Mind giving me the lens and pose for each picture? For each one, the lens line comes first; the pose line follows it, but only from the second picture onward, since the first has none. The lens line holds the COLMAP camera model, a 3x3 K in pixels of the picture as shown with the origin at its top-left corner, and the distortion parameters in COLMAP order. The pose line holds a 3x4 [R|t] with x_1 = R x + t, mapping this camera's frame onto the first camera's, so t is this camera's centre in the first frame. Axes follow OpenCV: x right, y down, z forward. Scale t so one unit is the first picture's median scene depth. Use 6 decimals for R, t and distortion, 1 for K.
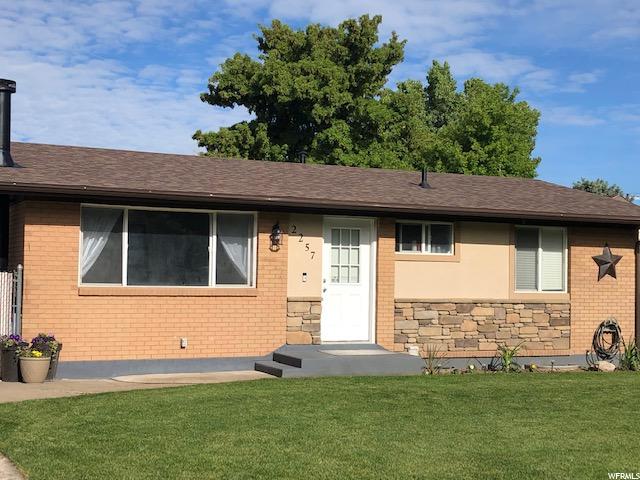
lens RADIAL K [[979.7, 0, 320.1], [0, 979.7, 240.1], [0, 0, 1]] dist [0.224662, 0.000000]
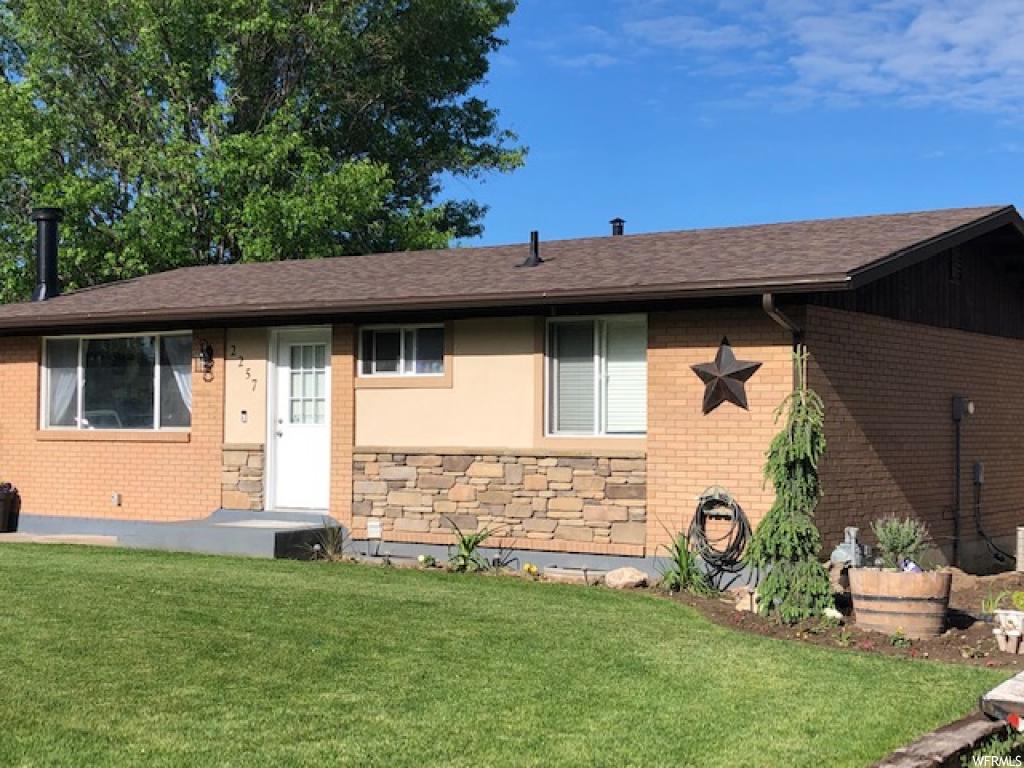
lens RADIAL K [[1567.6, 0, 520.8], [0, 1567.6, 383.6], [0, 0, 1]] dist [0.224662, 0.000000]
pose [[0.480943, -0.031285, -0.876194, 1.017543], [0.042297, 0.999027, -0.012454, 0.034335], [0.875731, -0.031071, 0.481798, 0.579555]]
